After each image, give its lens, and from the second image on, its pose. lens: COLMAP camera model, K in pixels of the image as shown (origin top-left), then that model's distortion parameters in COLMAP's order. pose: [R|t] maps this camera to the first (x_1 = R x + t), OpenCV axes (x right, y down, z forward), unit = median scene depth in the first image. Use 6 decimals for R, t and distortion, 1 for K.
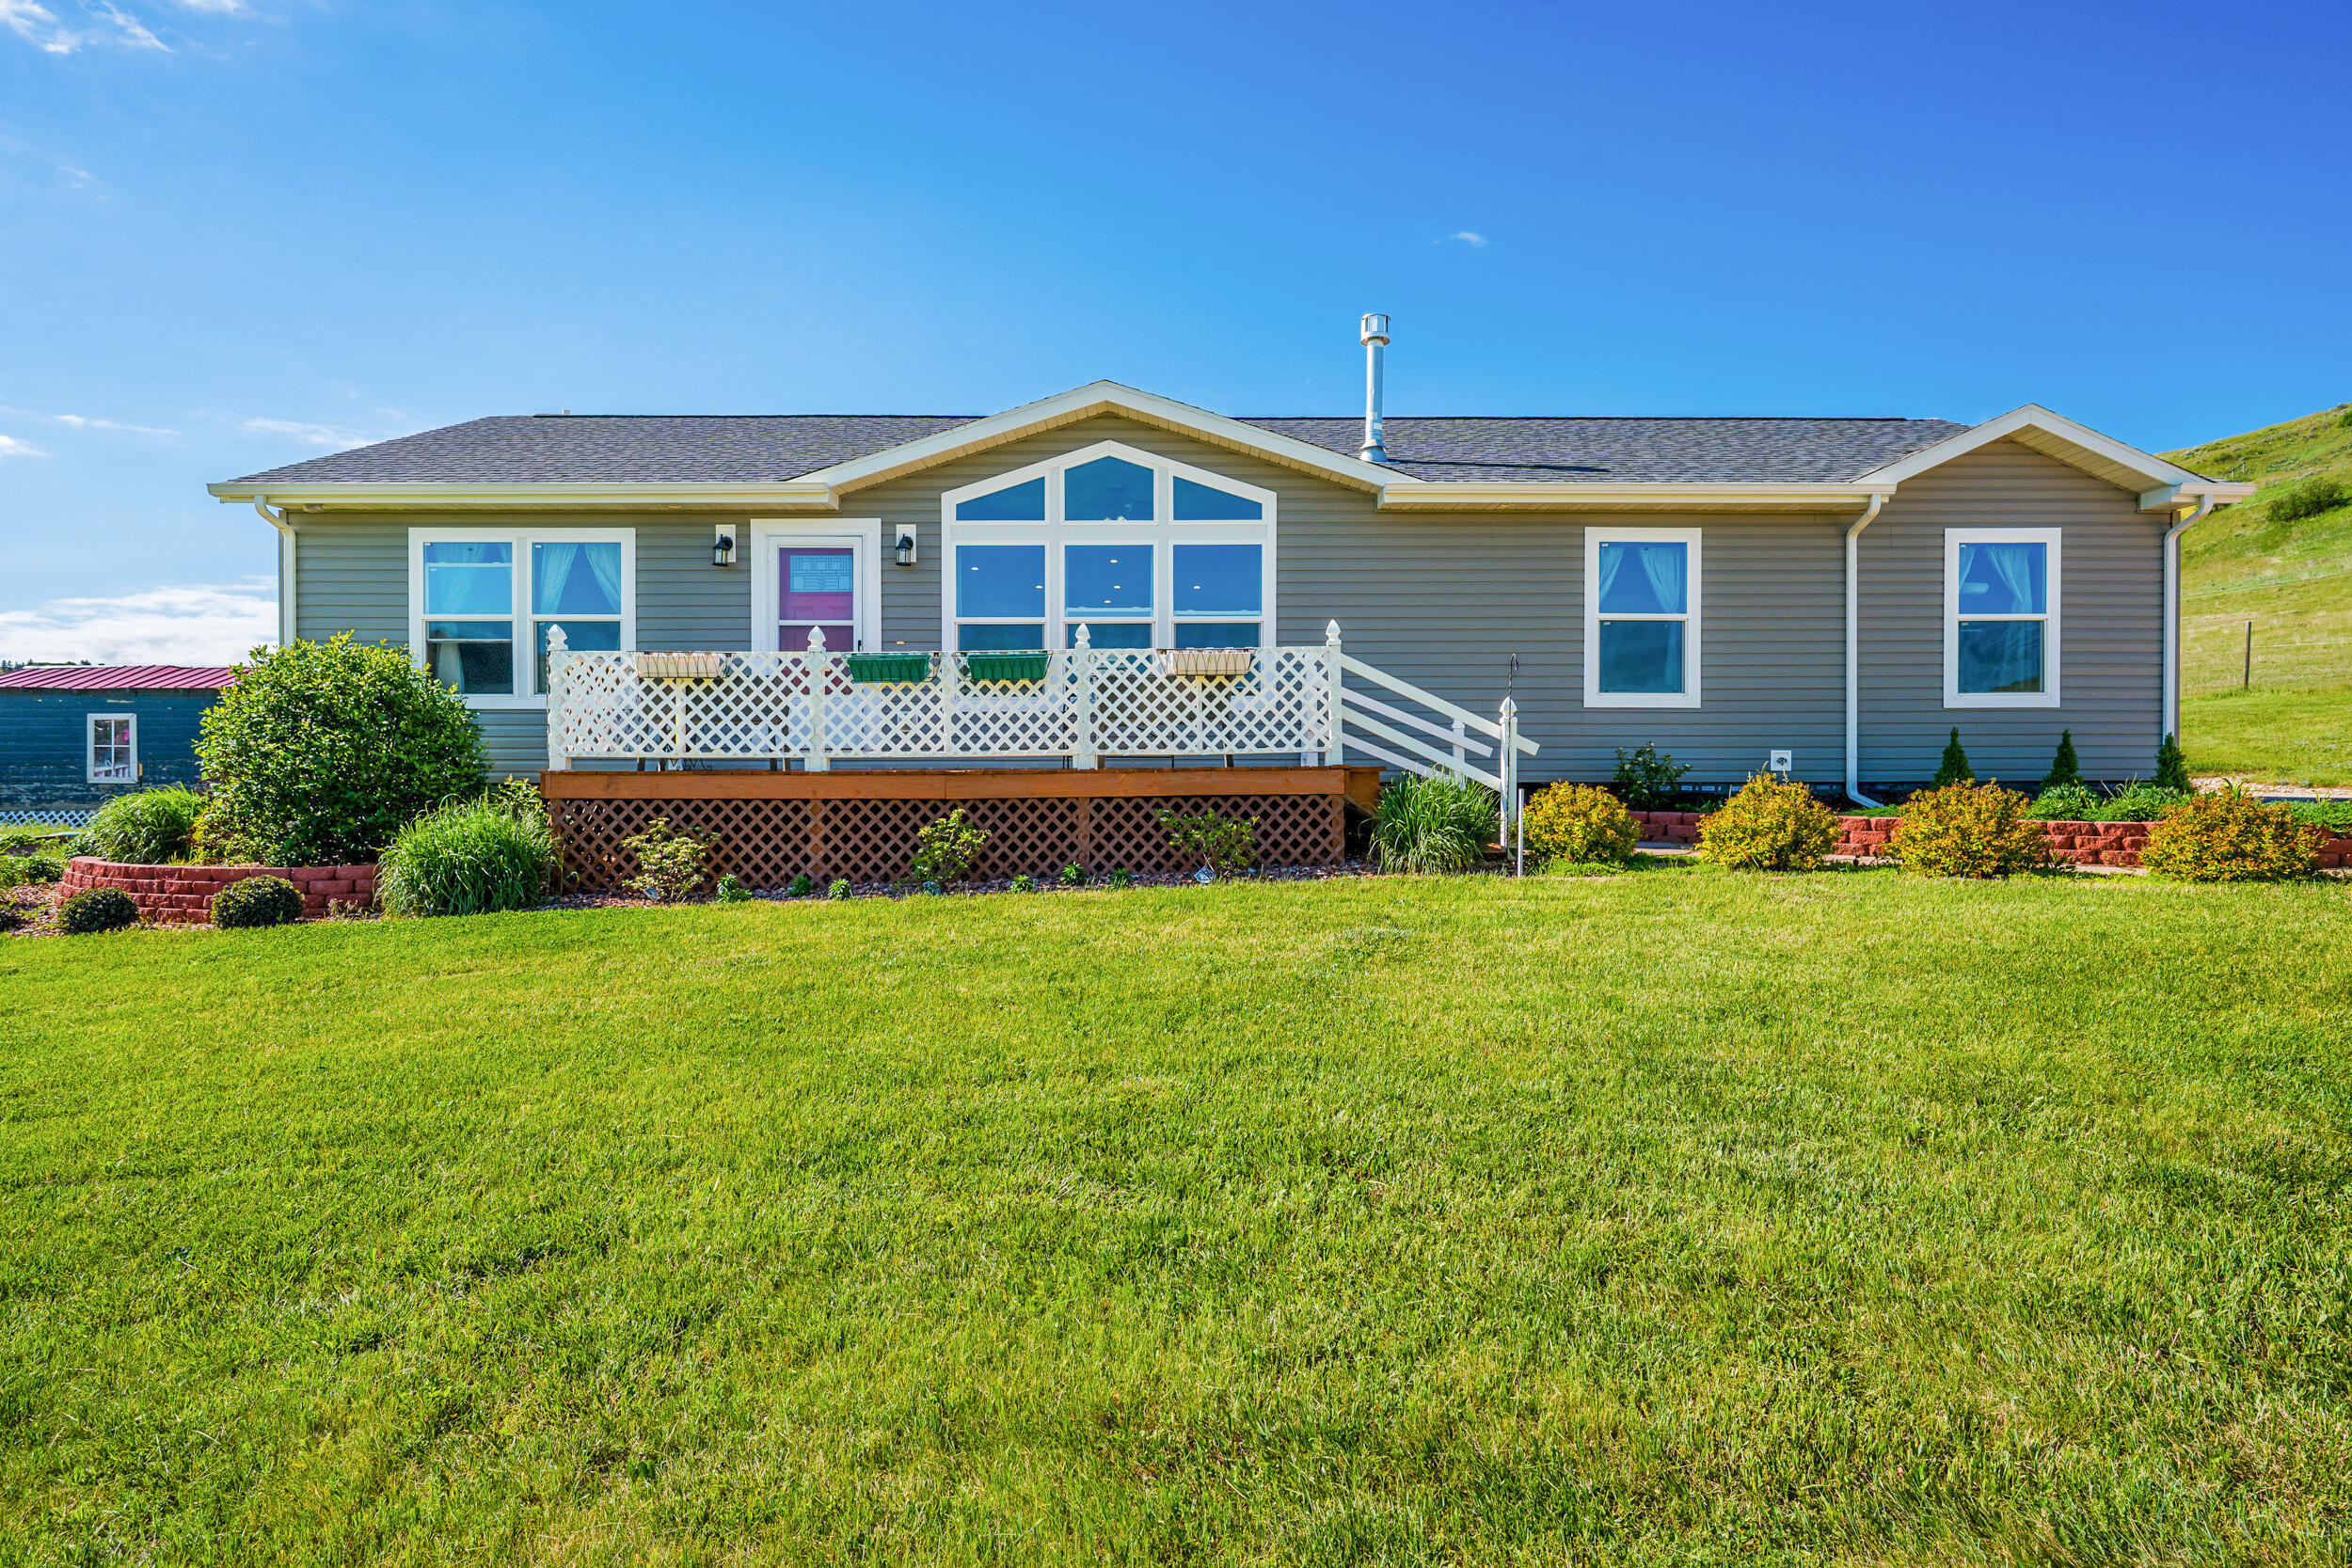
lens RADIAL K [[1227.6, 0, 1175.8], [0, 1227.6, 788.6], [0, 0, 1]] dist [-0.004933, 0.000904]
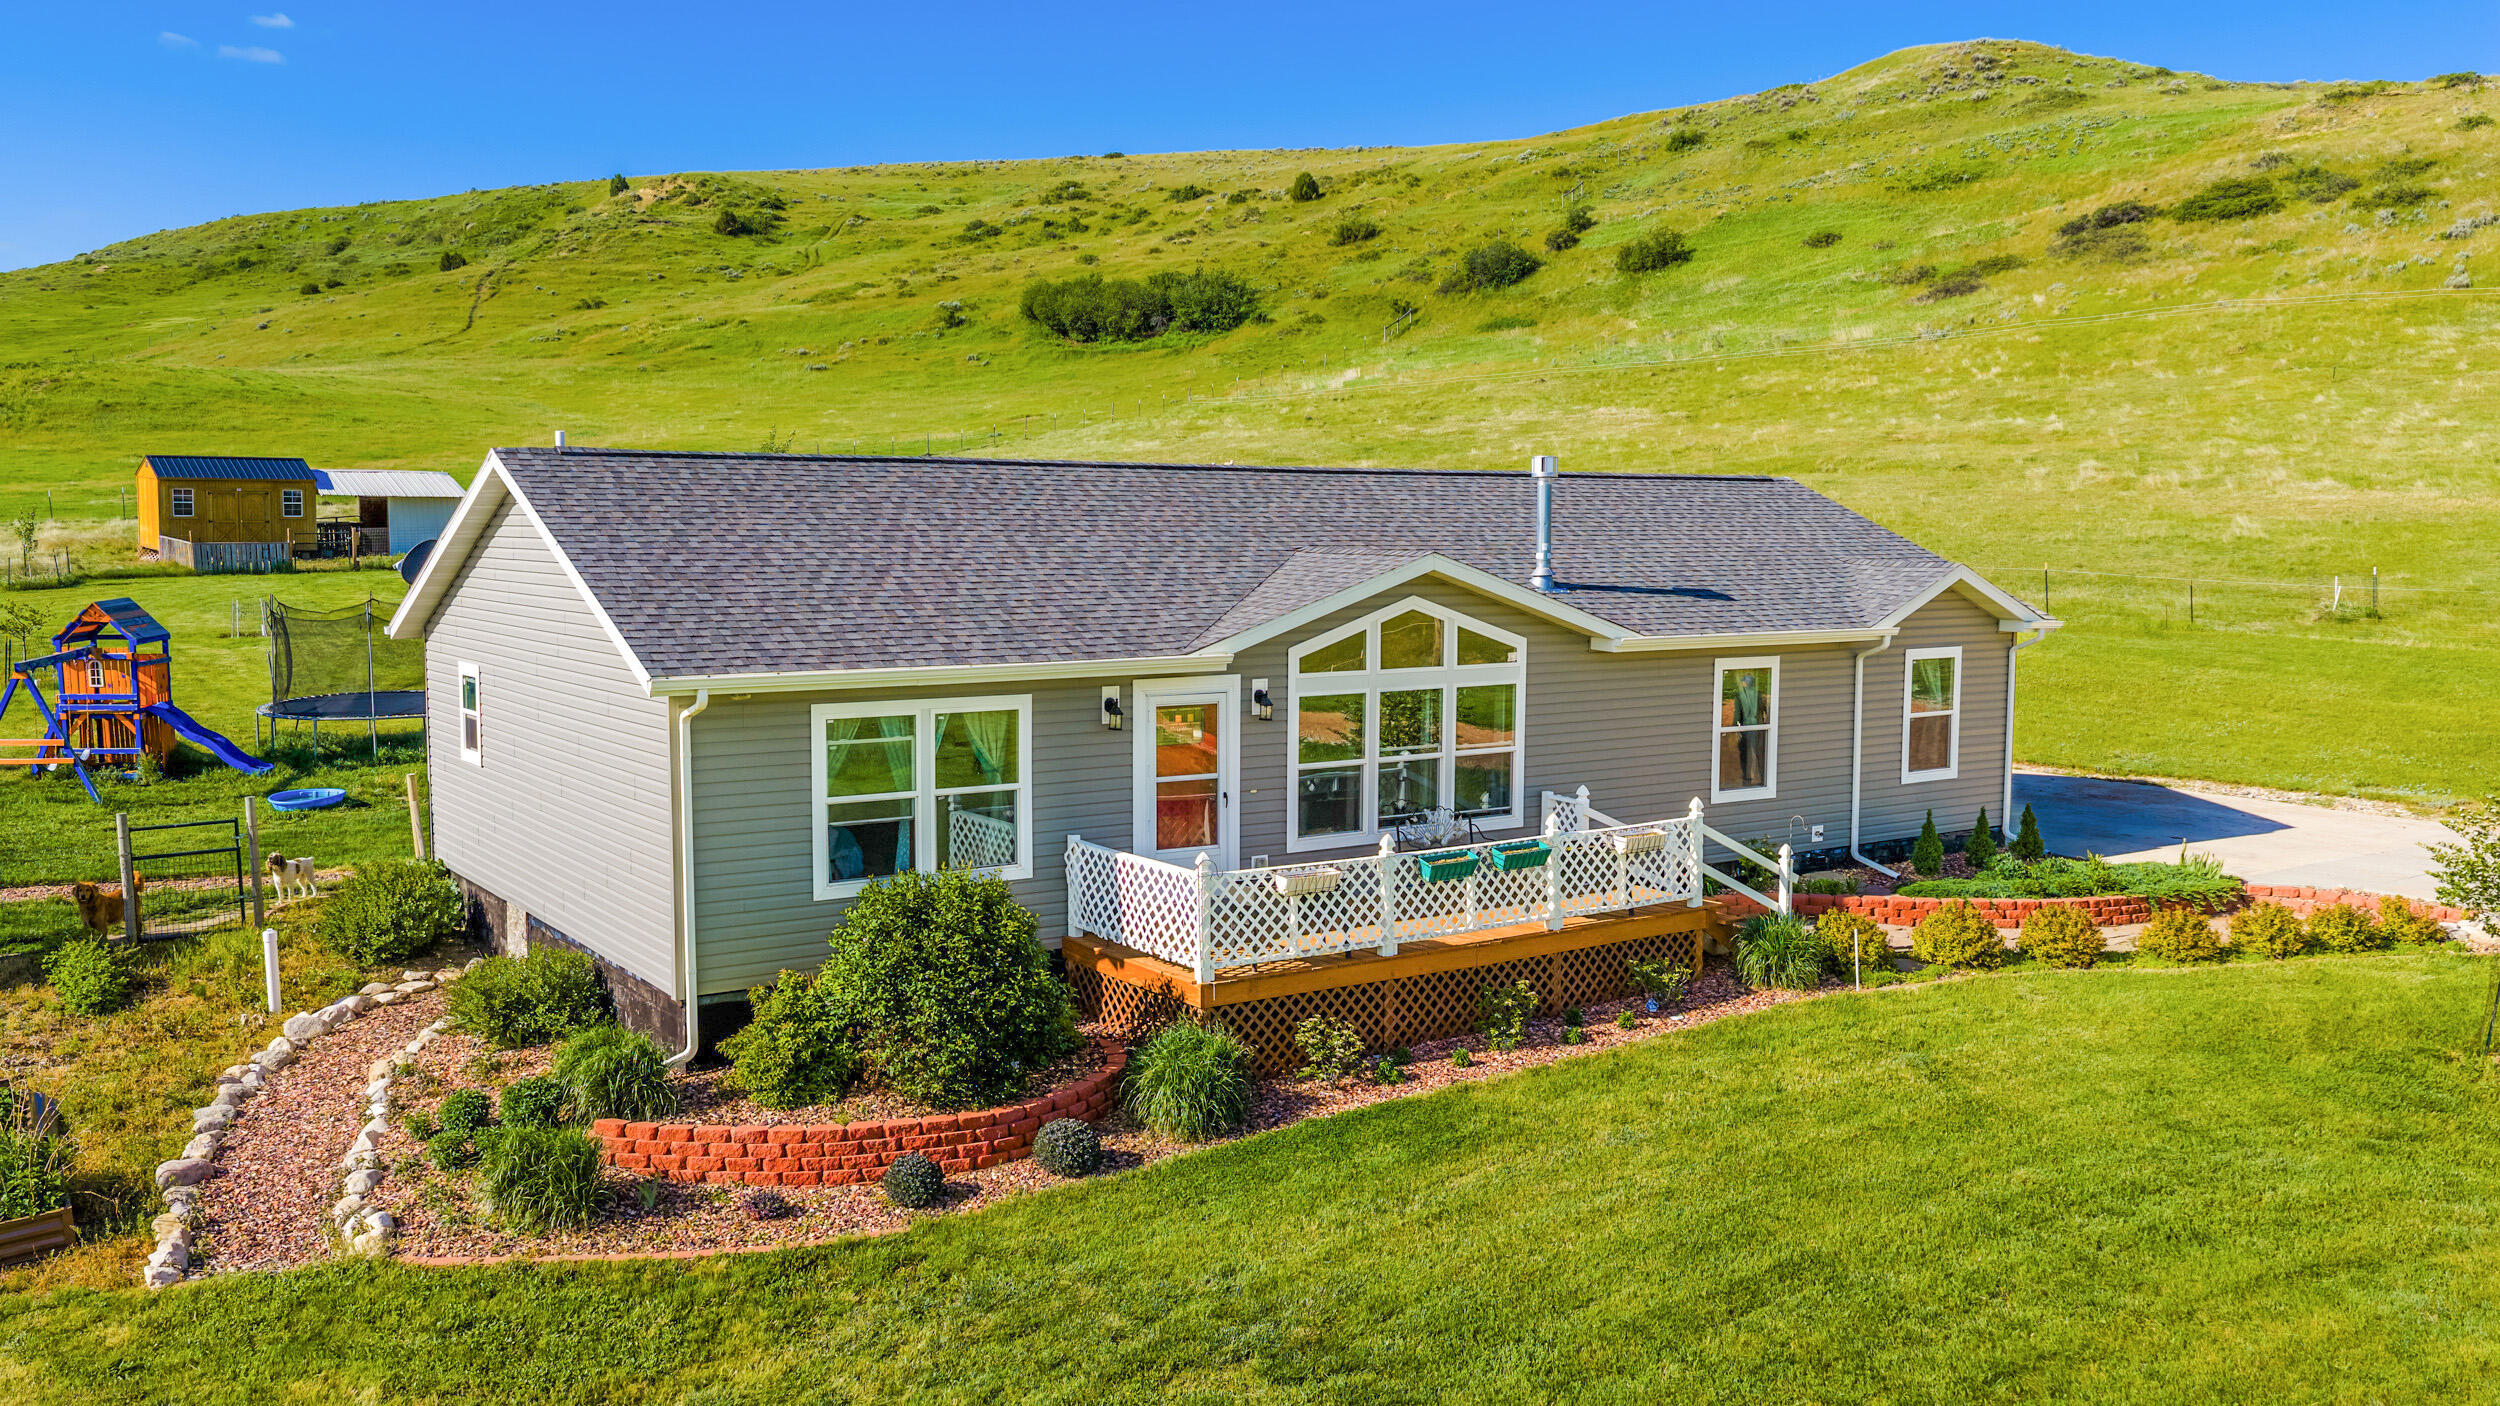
lens RADIAL K [[2054.5, 0, 1251.9], [0, 2054.5, 705.5], [0, 0, 1]] dist [0.029914, -0.058901]
pose [[0.827336, -0.046449, 0.559783, -1.207103], [0.002491, 0.996869, 0.079036, -0.331182], [-0.561701, -0.063995, 0.824861, -0.441174]]
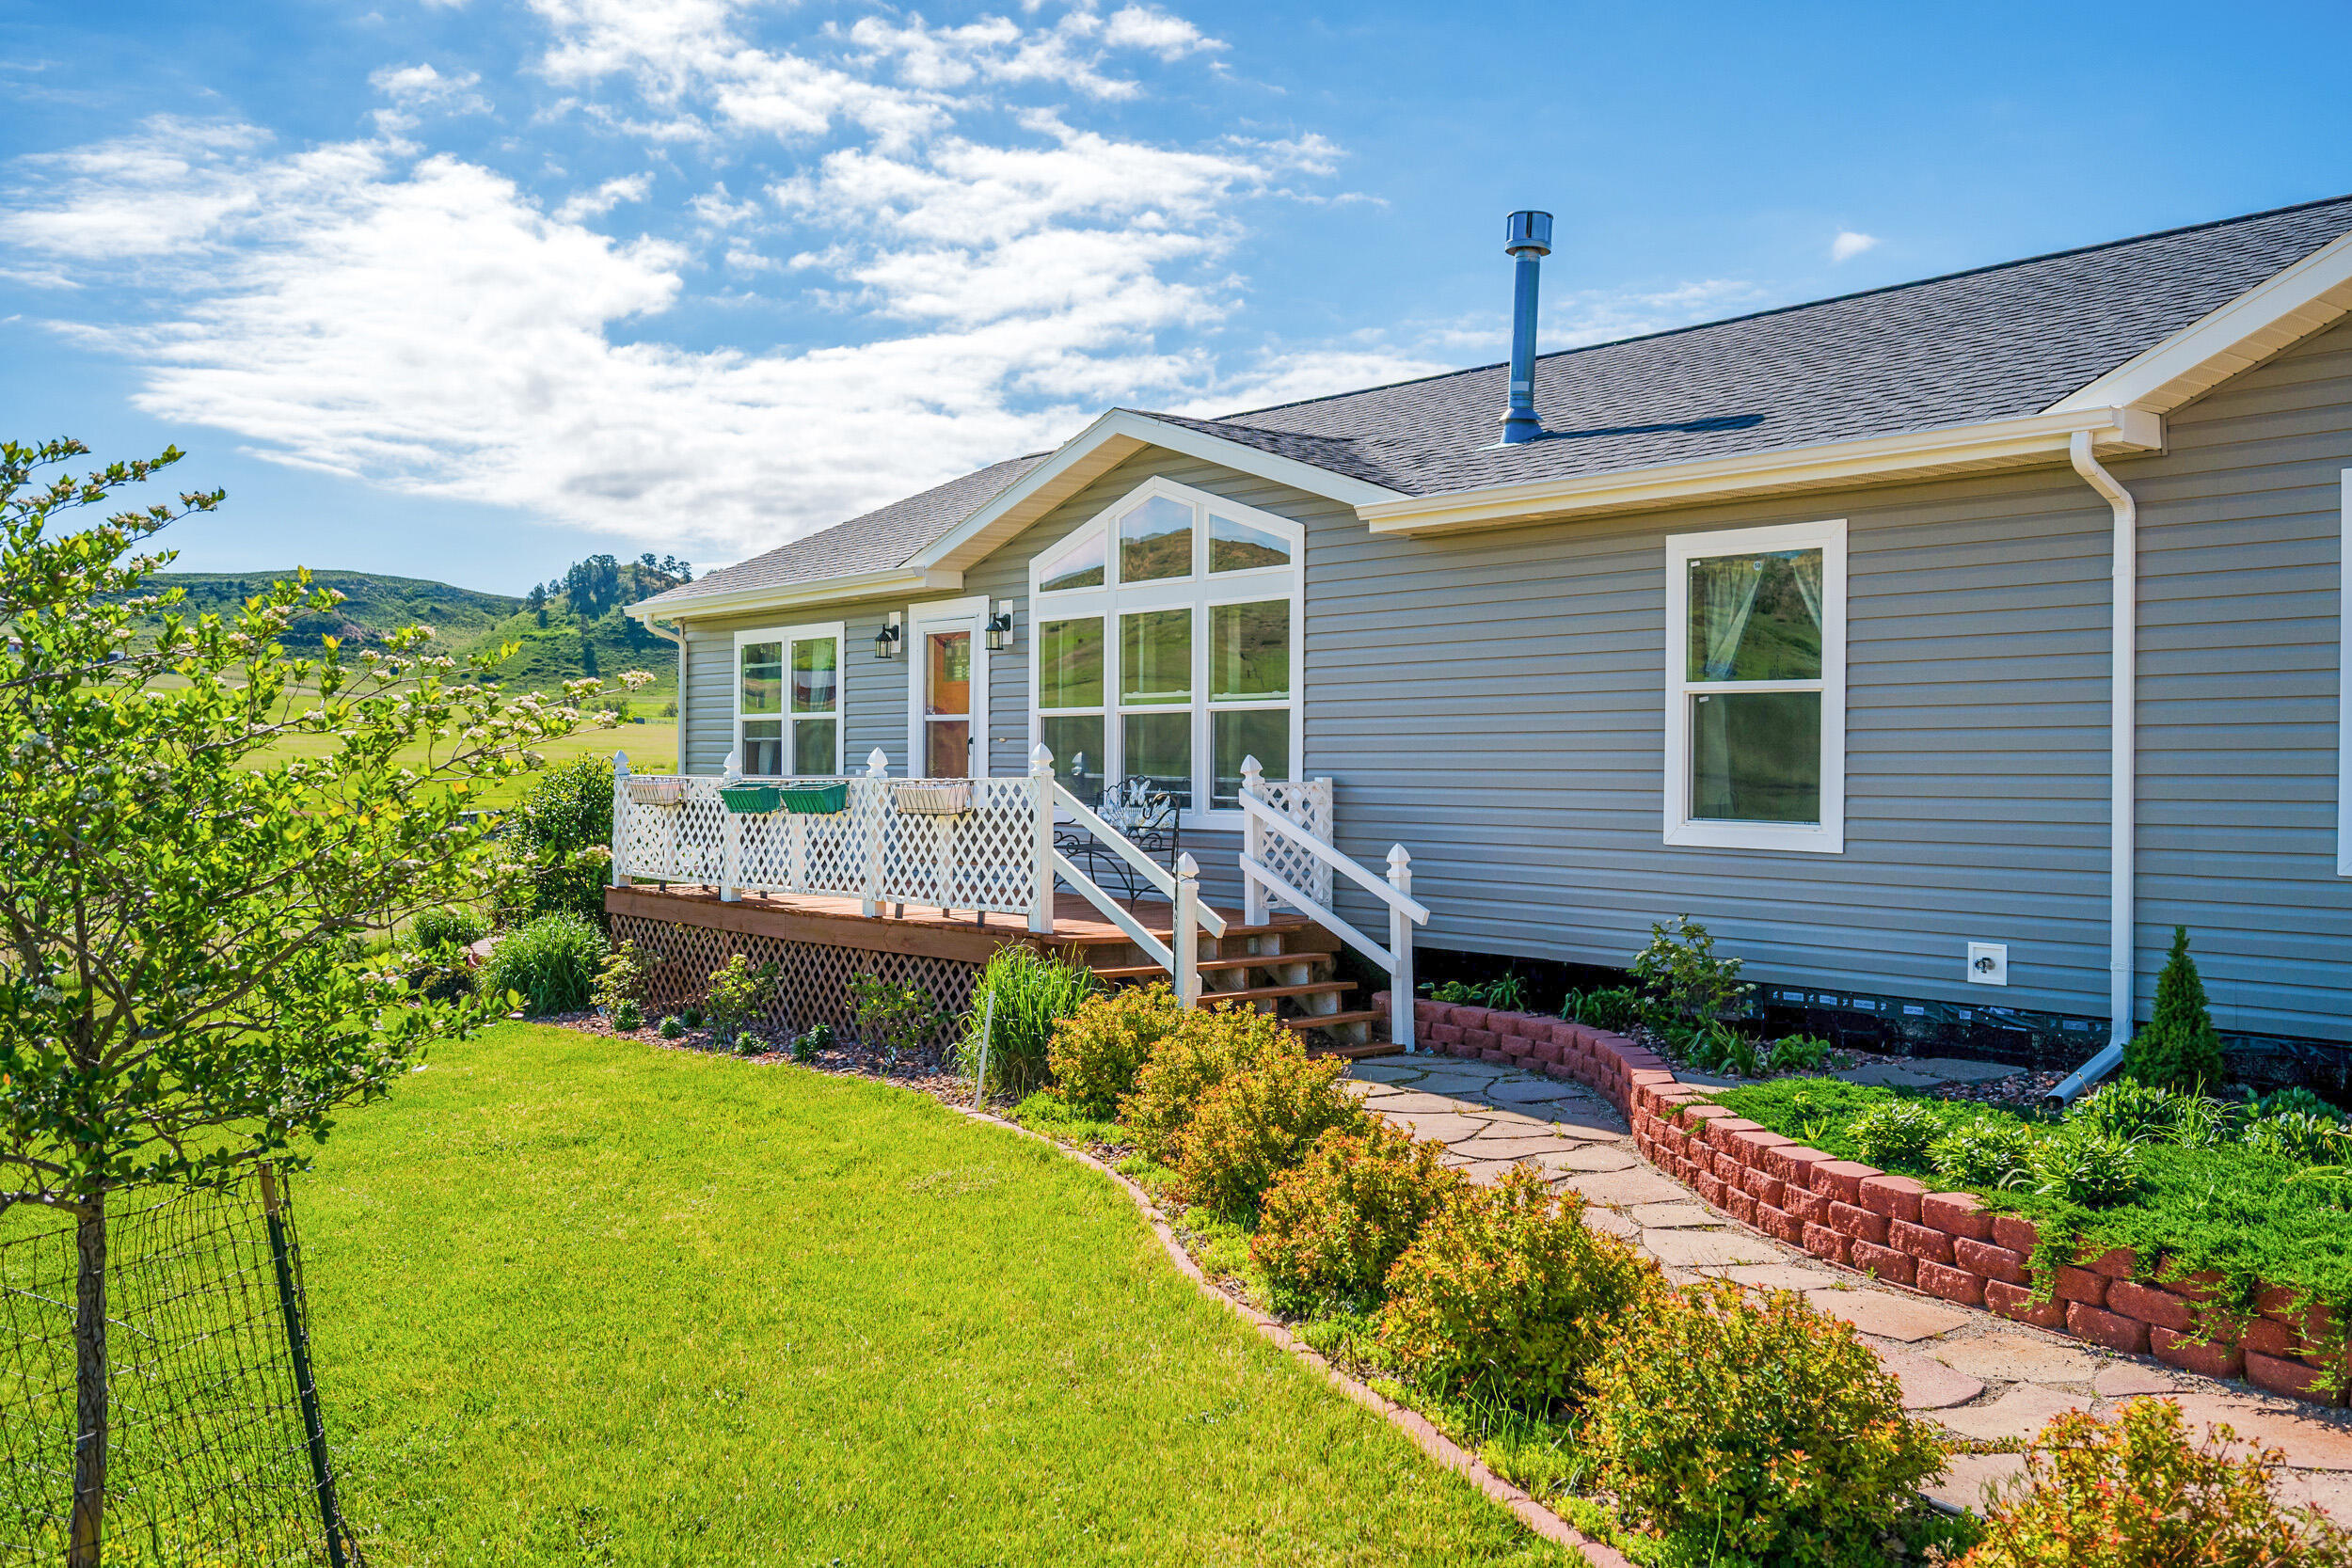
lens RADIAL K [[1966.5, 0, 1186.6], [0, 1966.5, 767.1], [0, 0, 1]] dist [-0.007074, -0.003459]
pose [[0.635730, 0.006797, -0.771882, 0.915947], [-0.020131, 0.999767, -0.007777, -0.091487], [0.771649, 0.020483, 0.635719, 0.231058]]
